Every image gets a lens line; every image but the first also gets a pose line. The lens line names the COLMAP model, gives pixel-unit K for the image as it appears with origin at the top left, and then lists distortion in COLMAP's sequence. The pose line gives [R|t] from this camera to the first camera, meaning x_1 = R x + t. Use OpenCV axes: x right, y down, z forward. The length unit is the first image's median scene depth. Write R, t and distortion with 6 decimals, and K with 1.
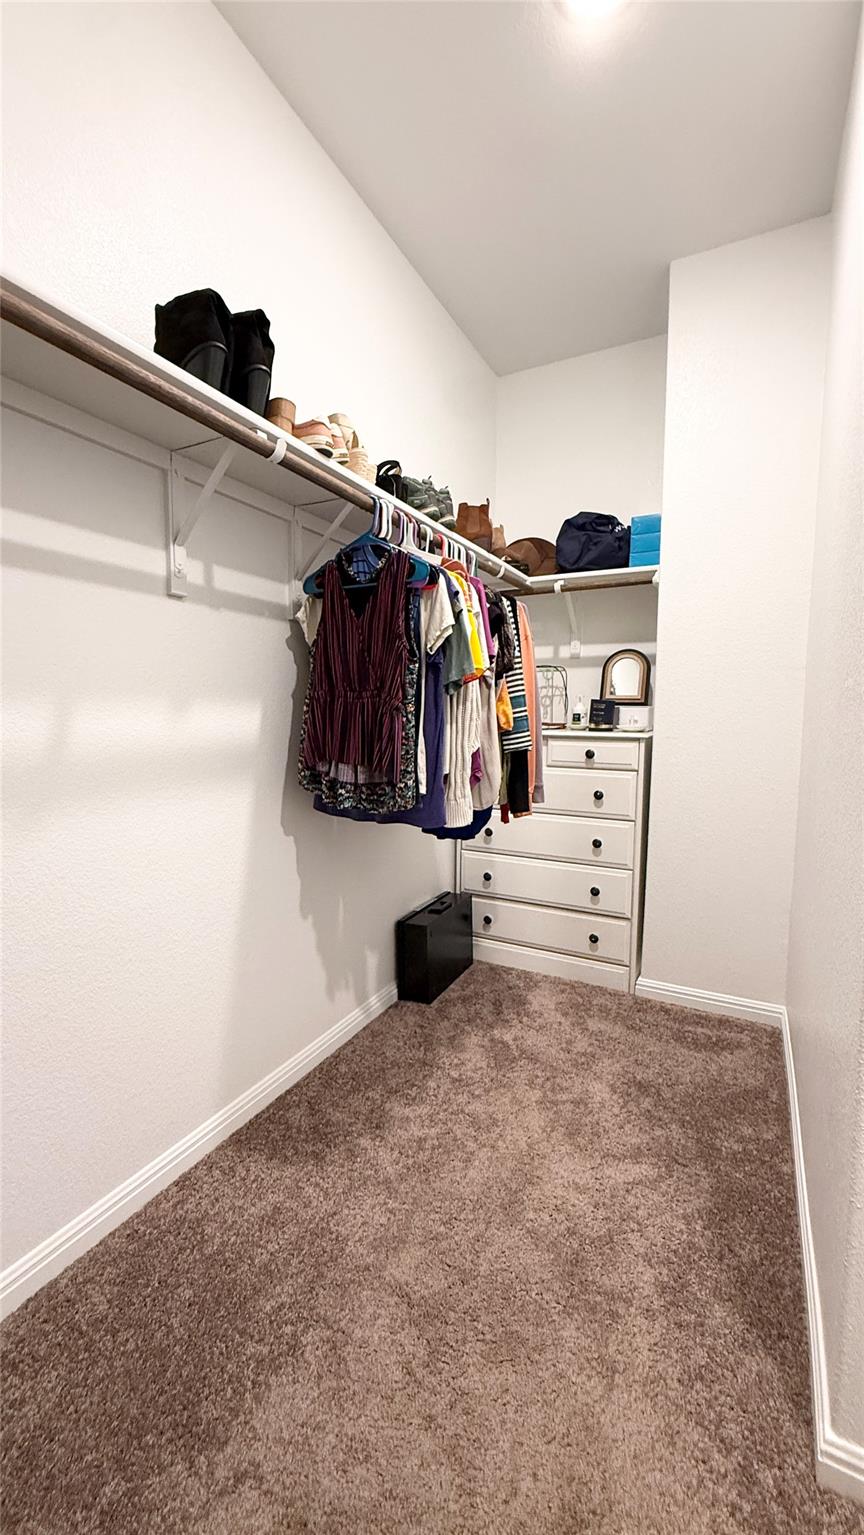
lens RADIAL K [[612.9, 0, 434.5], [0, 612.9, 761.7], [0, 0, 1]] dist [0.002016, 0.000368]
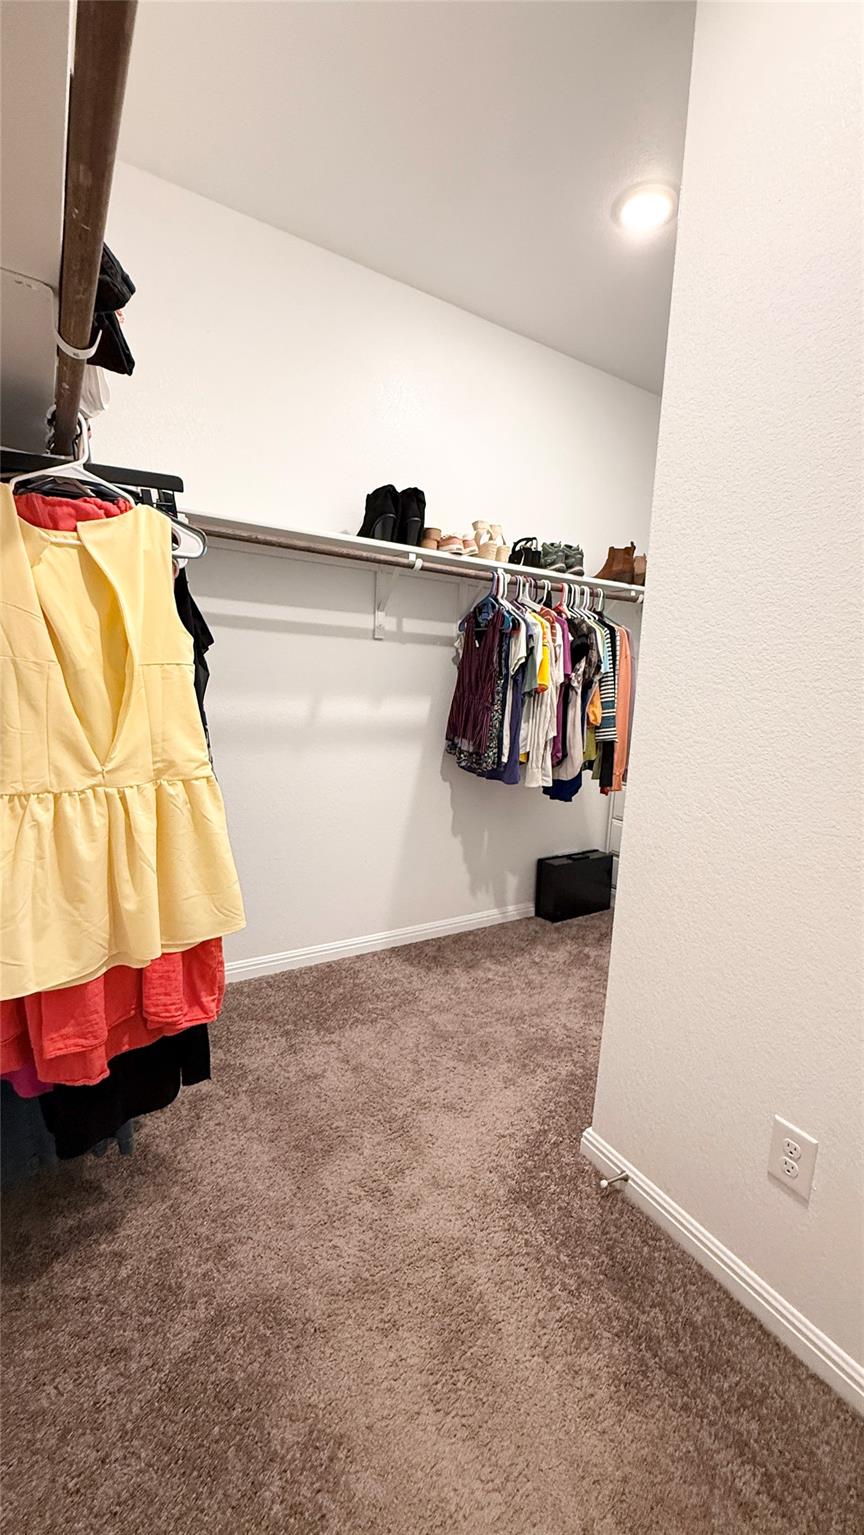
lens RADIAL K [[612.9, 0, 434.5], [0, 612.9, 761.7], [0, 0, 1]] dist [0.002016, 0.000368]
pose [[0.862276, 0.103040, -0.495846, 0.605077], [-0.083247, 0.994603, 0.061917, -0.031225], [0.499550, -0.012112, 0.866200, -0.454298]]
